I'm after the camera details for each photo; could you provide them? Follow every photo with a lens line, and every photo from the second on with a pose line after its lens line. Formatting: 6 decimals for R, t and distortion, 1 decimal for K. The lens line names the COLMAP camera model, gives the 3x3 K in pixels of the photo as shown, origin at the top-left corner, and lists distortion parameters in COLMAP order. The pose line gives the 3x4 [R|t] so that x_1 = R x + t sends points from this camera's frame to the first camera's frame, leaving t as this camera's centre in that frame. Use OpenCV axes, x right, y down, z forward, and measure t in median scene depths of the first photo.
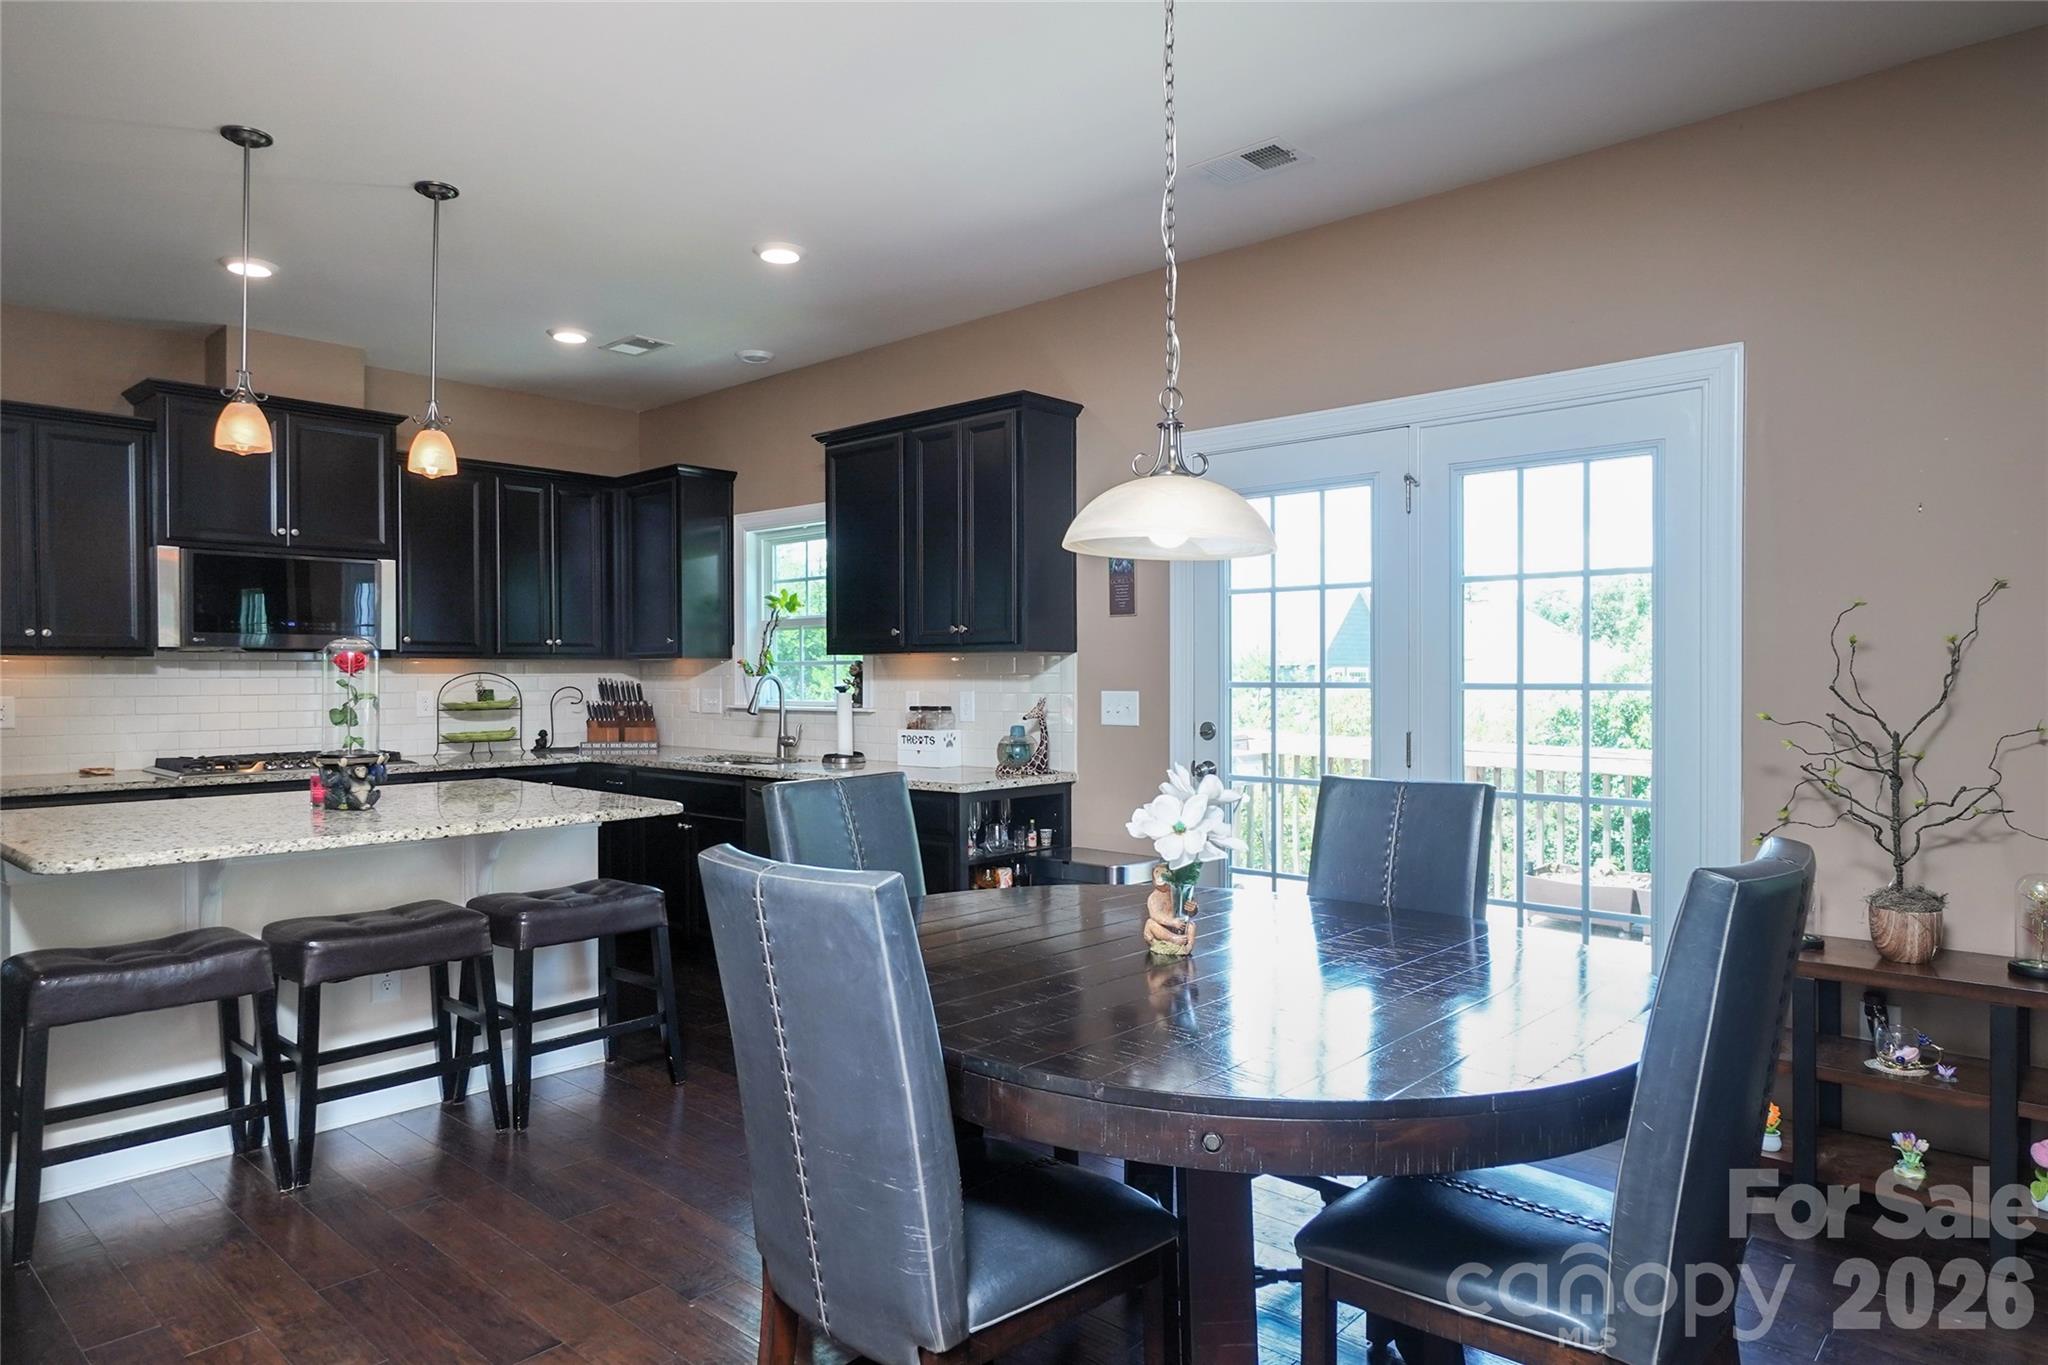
lens RADIAL K [[1241.8, 0, 985.0], [0, 1241.8, 685.0], [0, 0, 1]] dist [-0.002337, -0.001555]
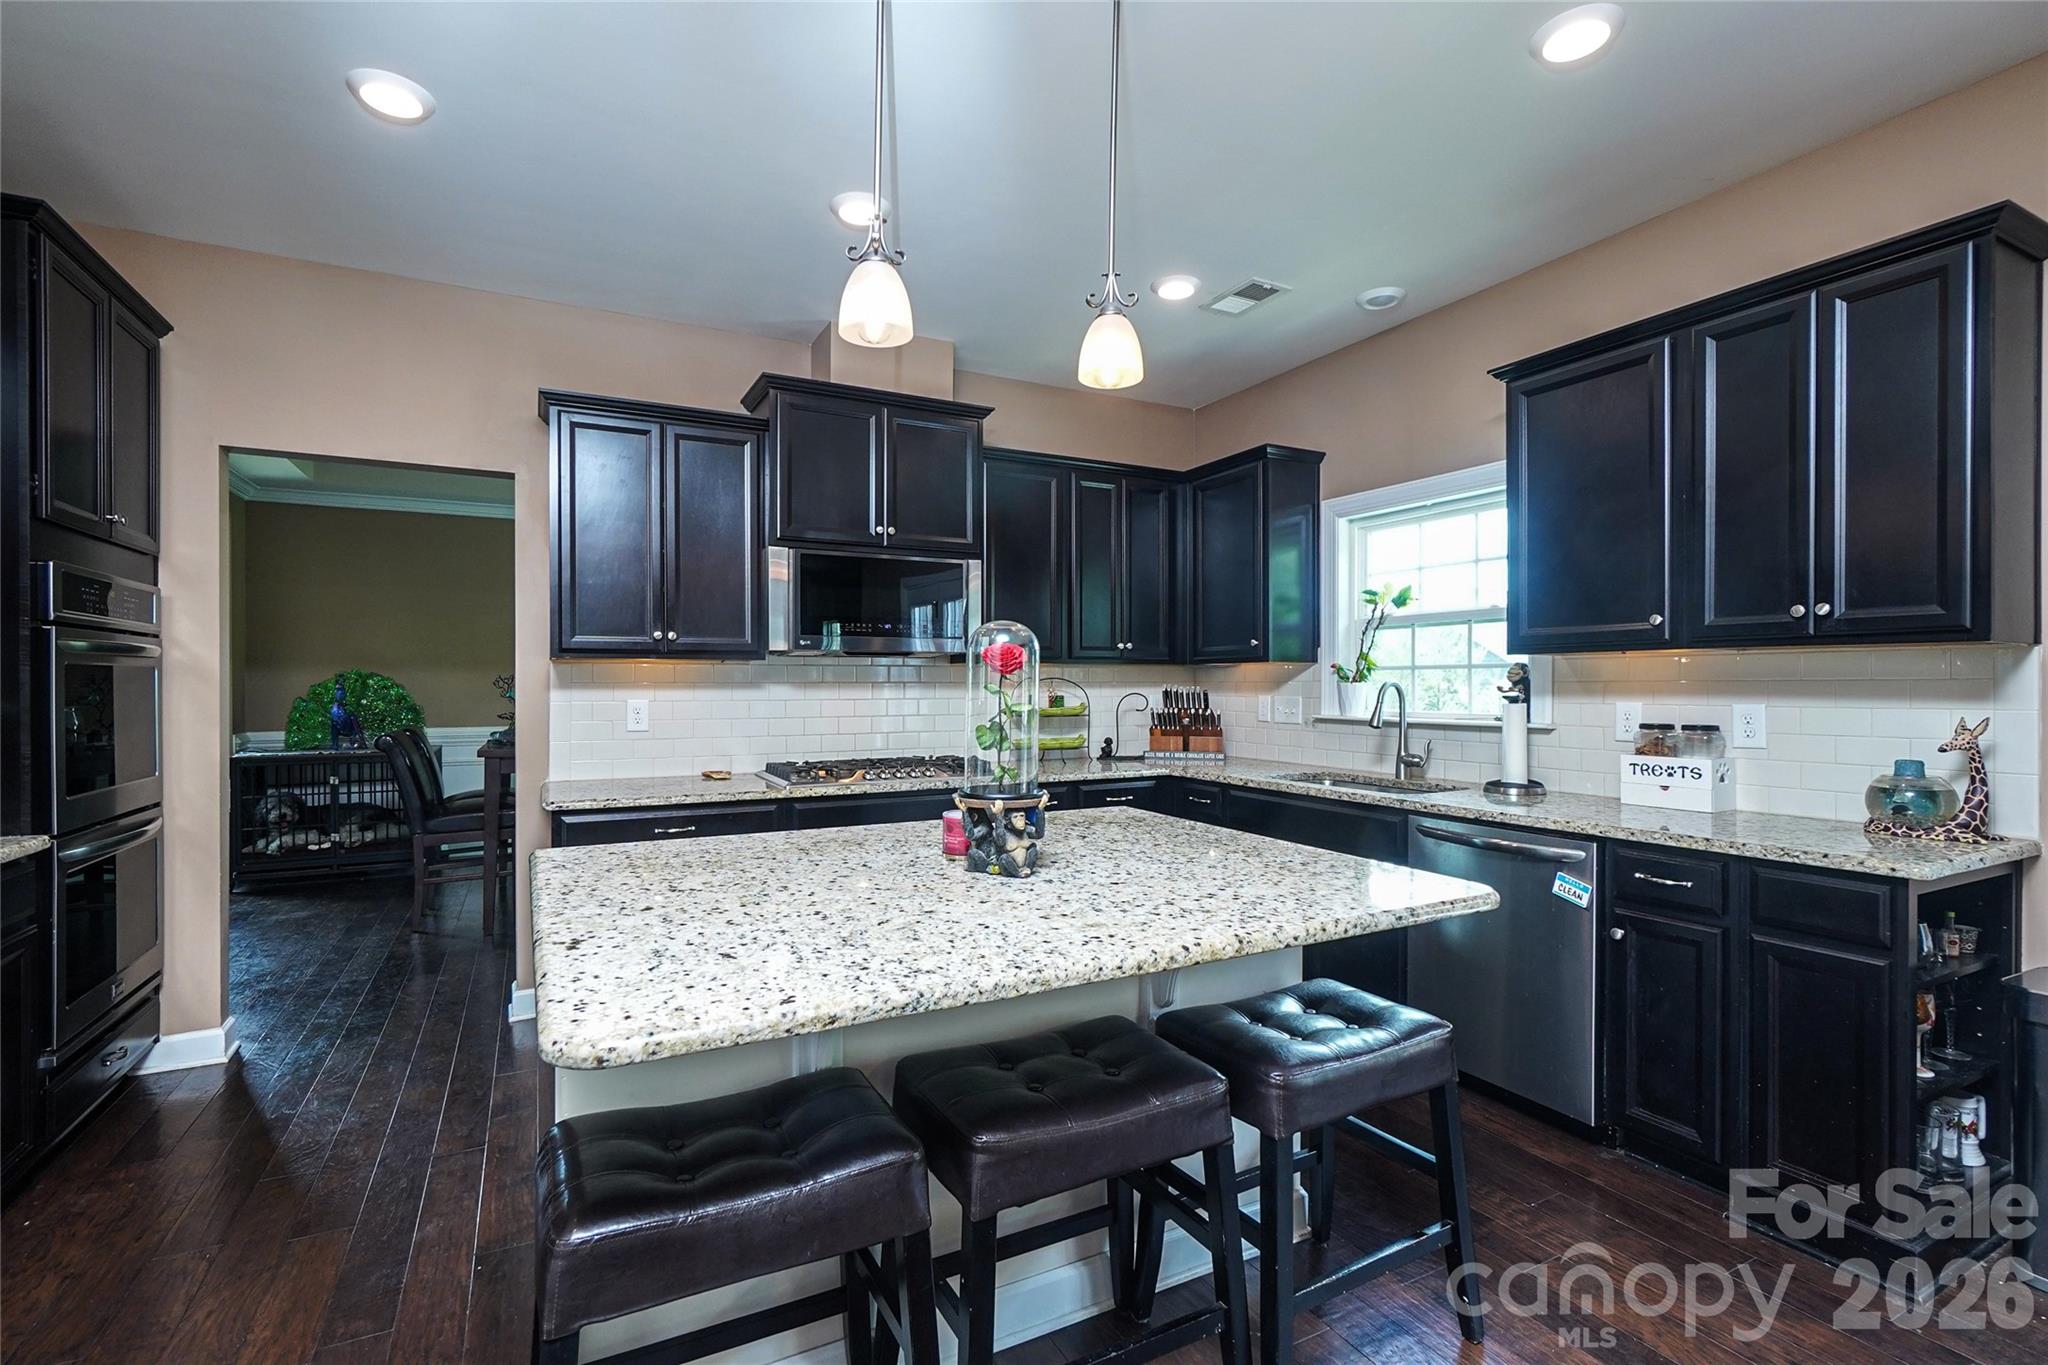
lens RADIAL K [[942.3, 0, 961.5], [0, 942.3, 690.7], [0, 0, 1]] dist [0.000969, 0.000455]
pose [[0.924167, 0.006511, -0.381933, -0.198904], [-0.006559, 0.999978, 0.001174, -0.000382], [0.381932, 0.001420, 0.924189, 0.304535]]
